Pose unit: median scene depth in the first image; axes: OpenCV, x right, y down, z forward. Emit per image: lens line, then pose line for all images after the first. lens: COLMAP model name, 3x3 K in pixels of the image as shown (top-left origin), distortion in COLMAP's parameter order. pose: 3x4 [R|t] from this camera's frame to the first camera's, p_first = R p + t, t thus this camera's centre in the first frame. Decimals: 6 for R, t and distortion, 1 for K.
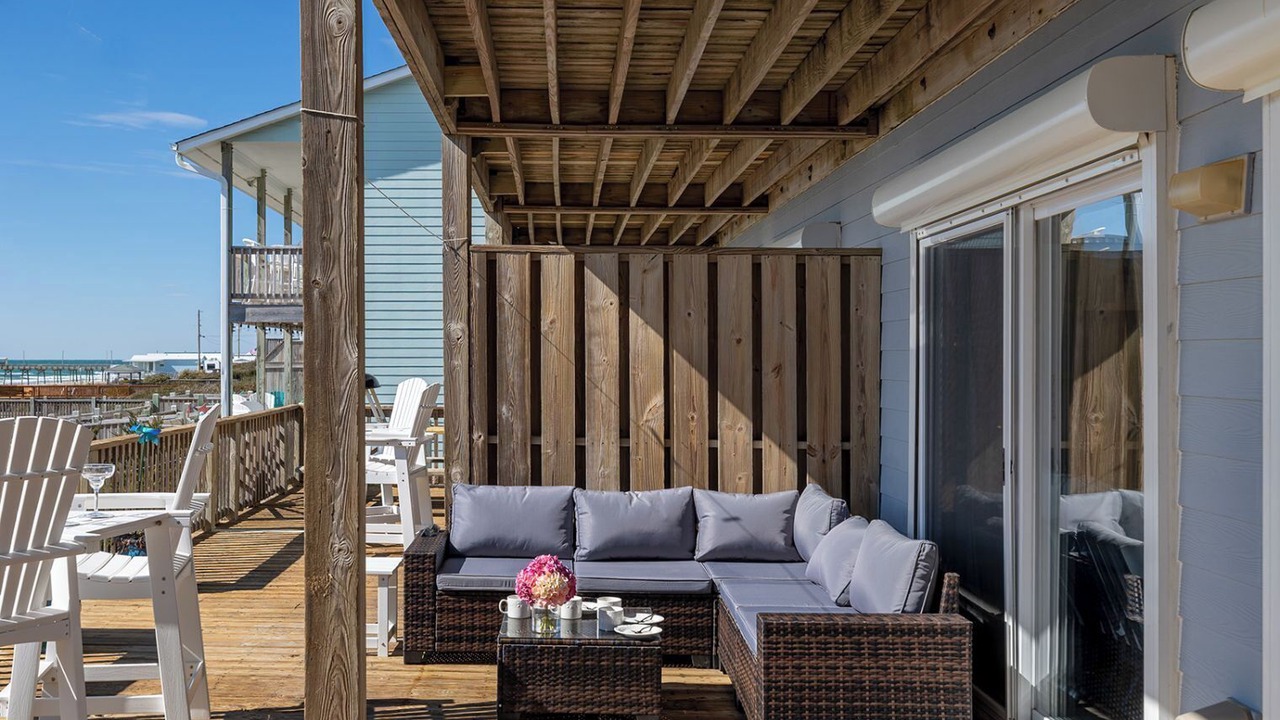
lens RADIAL K [[1343.4, 0, 640.0], [0, 1343.4, 360.0], [0, 0, 1]] dist [0.003874, 0.007620]
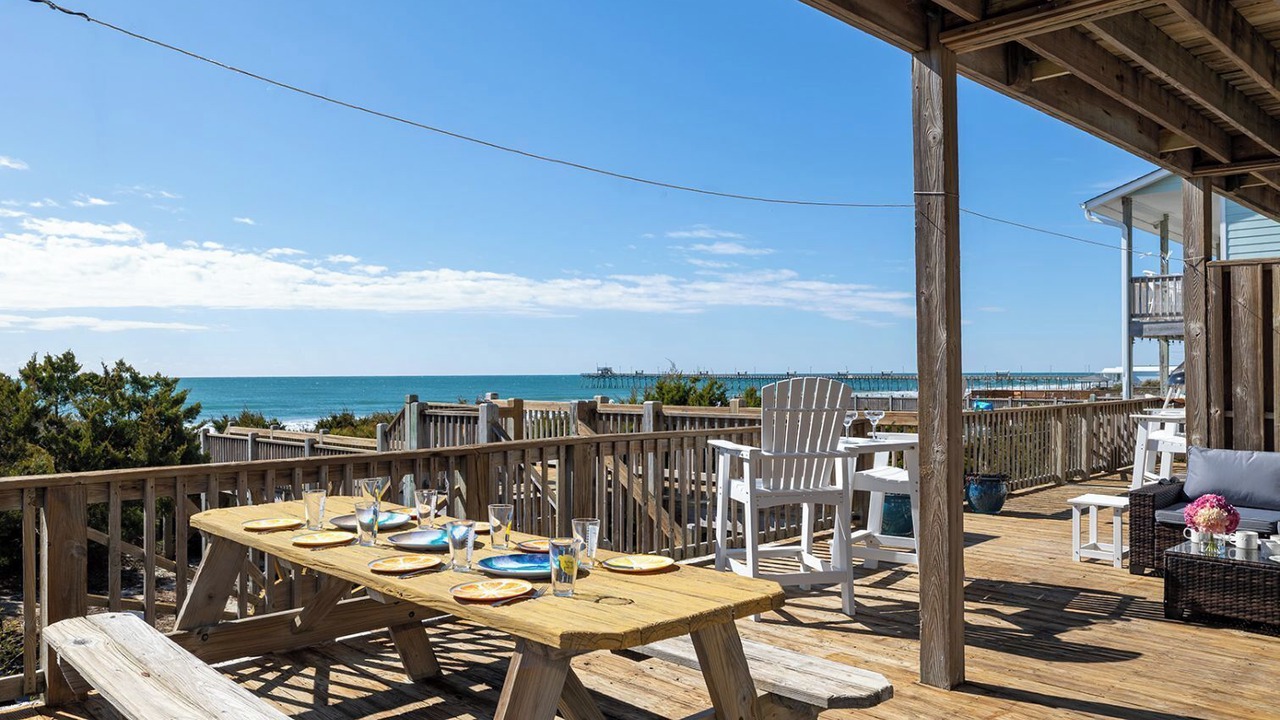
lens RADIAL K [[1037.3, 0, 640.0], [0, 1037.3, 360.0], [0, 0, 1]] dist [0.000247, -0.001133]
pose [[0.699648, -0.016874, -0.714289, 0.200431], [0.007041, 0.999835, -0.016723, 0.021005], [0.714453, 0.006671, 0.699651, -0.078233]]
